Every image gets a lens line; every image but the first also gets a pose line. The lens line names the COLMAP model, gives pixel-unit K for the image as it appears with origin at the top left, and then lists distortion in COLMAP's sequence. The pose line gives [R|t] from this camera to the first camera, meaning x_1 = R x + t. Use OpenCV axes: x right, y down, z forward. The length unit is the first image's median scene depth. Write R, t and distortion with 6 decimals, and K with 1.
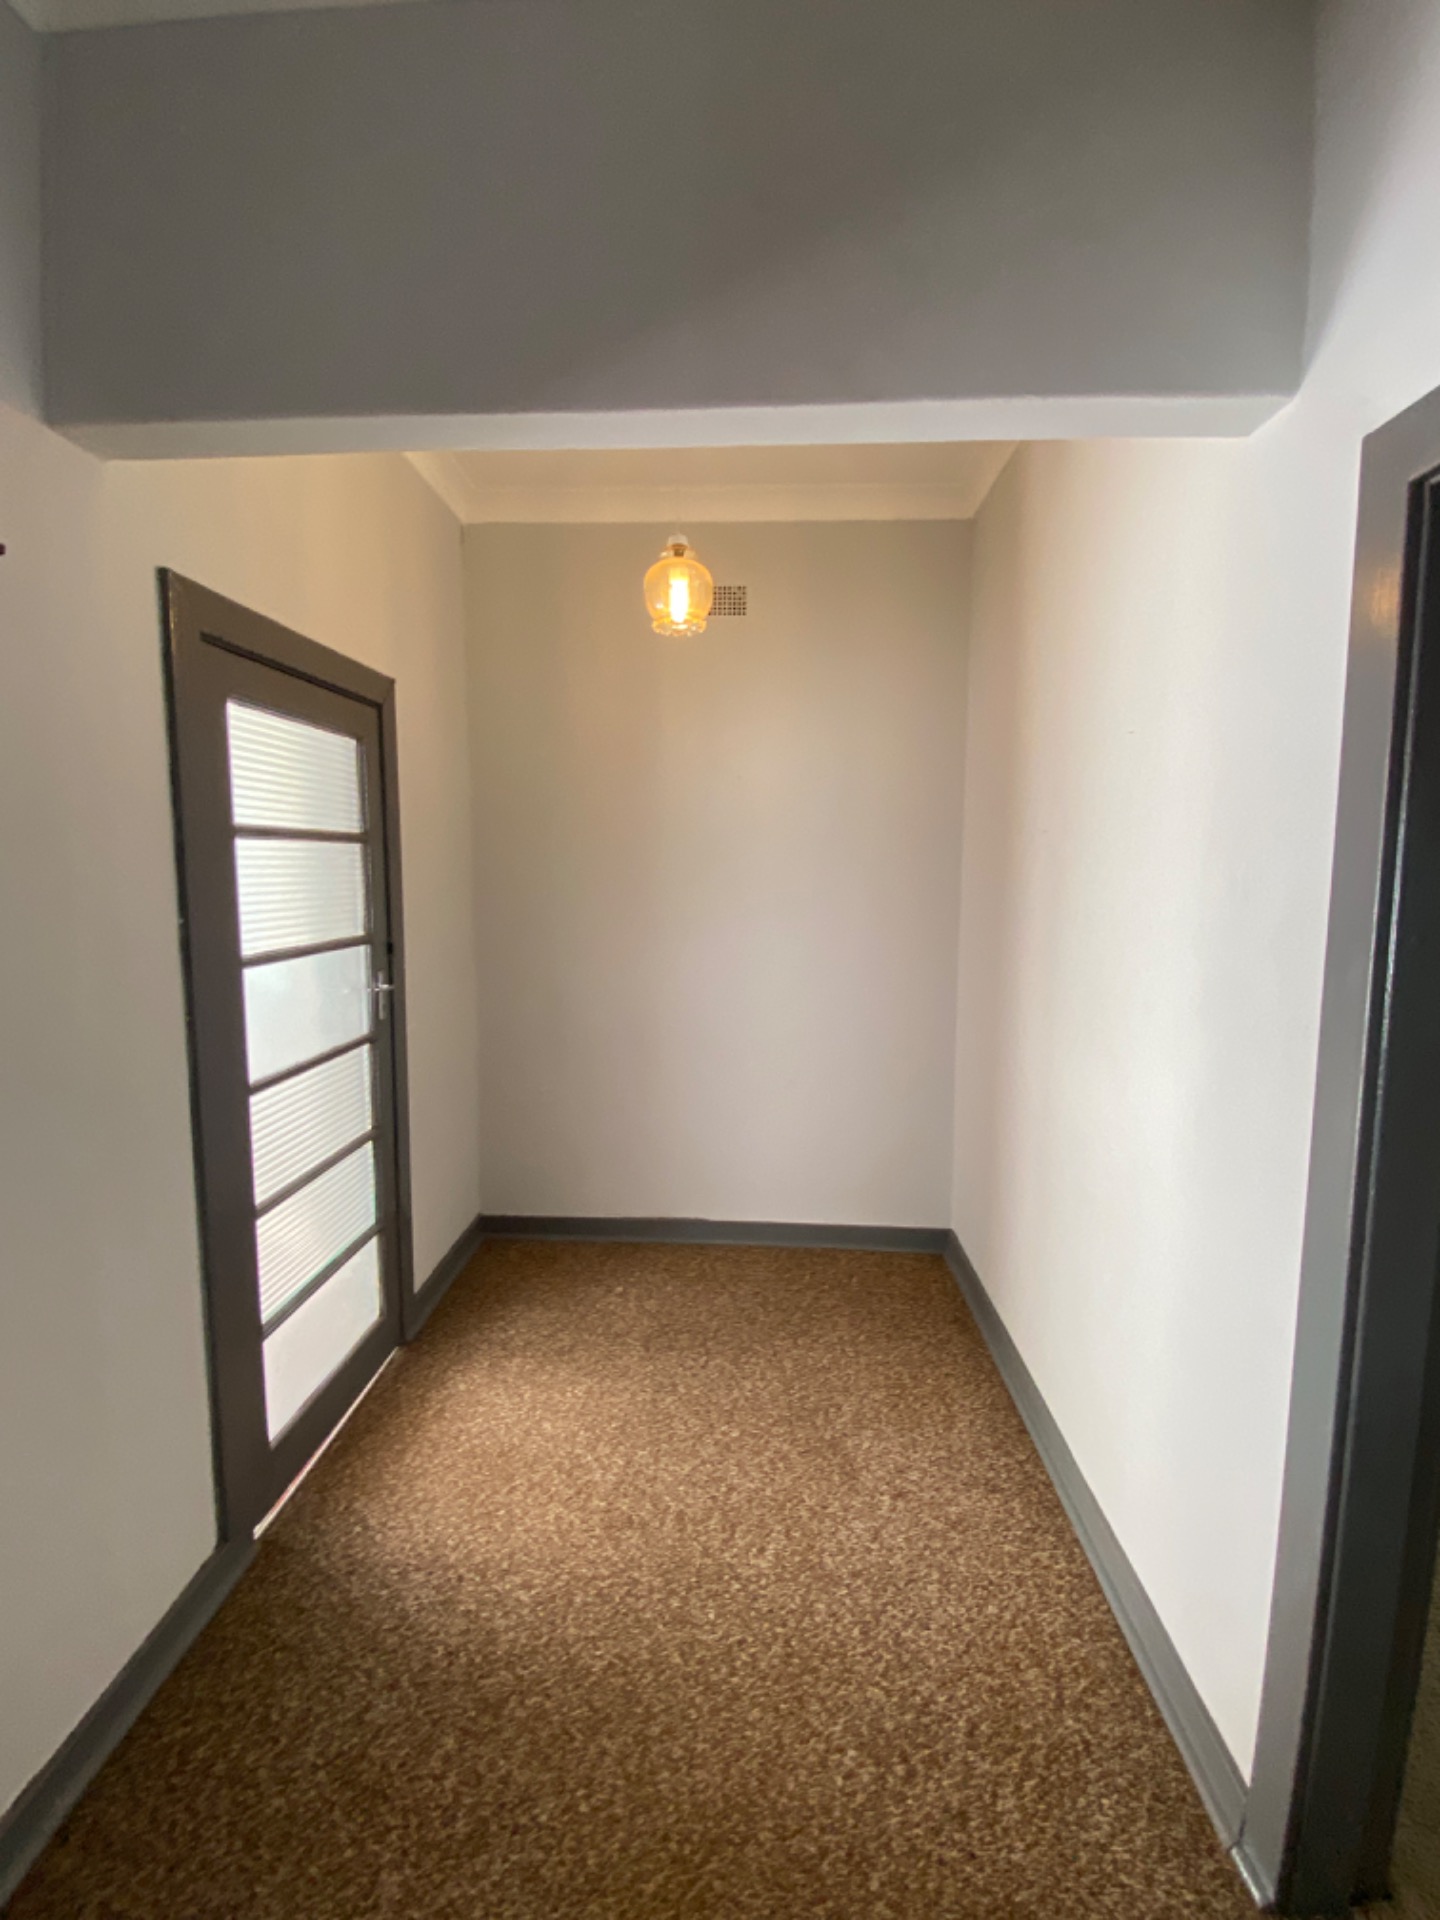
lens RADIAL K [[836.2, 0, 721.3], [0, 836.2, 958.6], [0, 0, 1]] dist [0.014892, -0.000115]
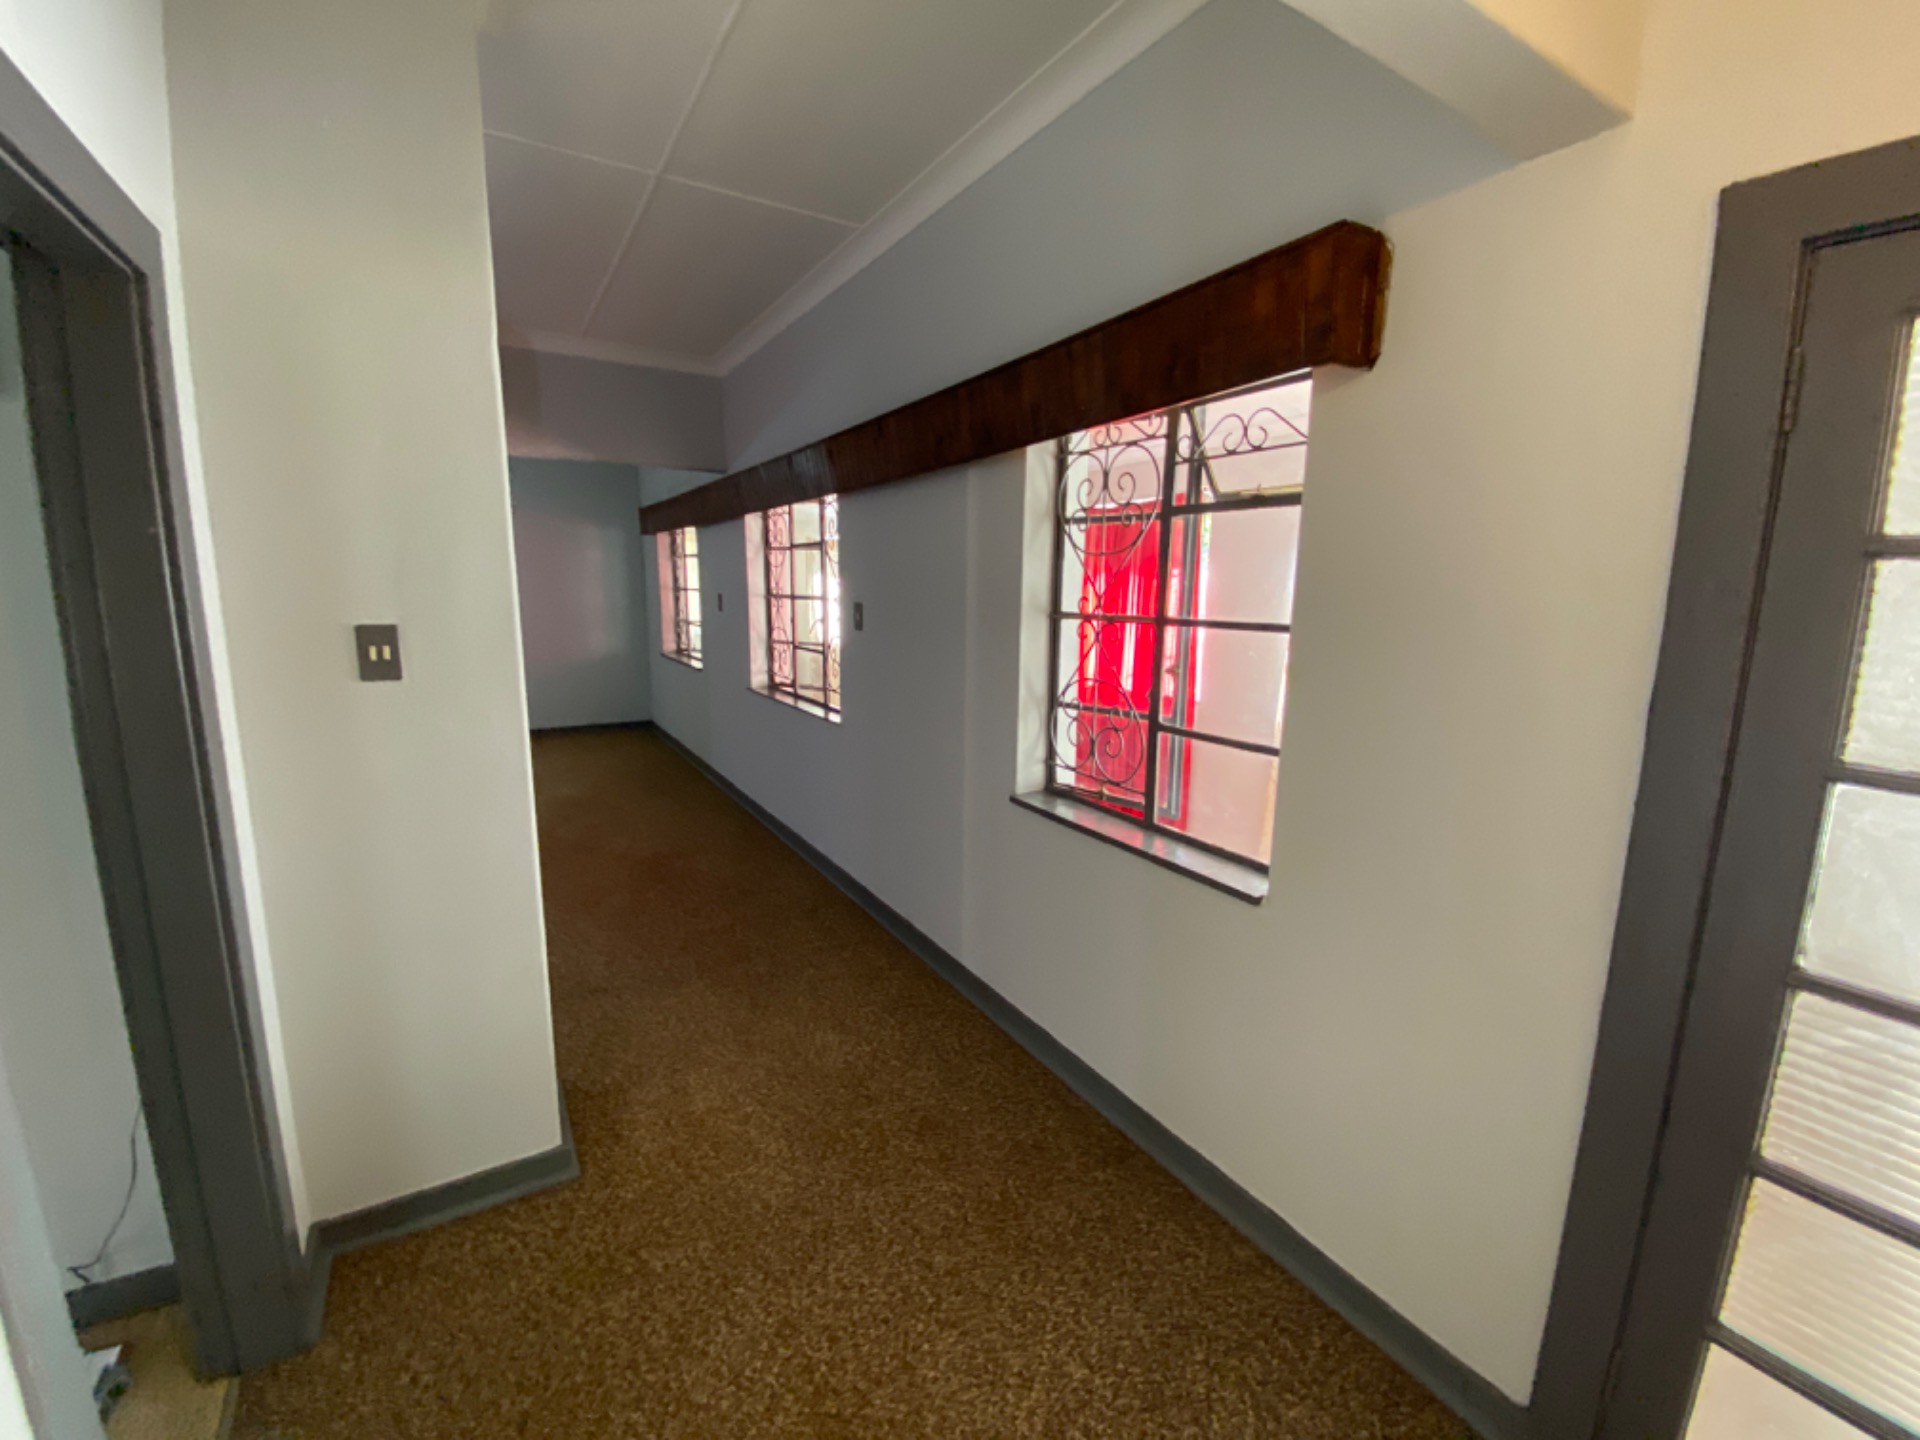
lens RADIAL K [[789.8, 0, 961.5], [0, 789.8, 714.8], [0, 0, 1]] dist [-0.022791, -0.002311]
pose [[-0.820318, 0.084254, -0.565668, 0.340437], [-0.078512, 0.963134, 0.257311, -0.180953], [0.566493, 0.255488, -0.783461, 1.529584]]
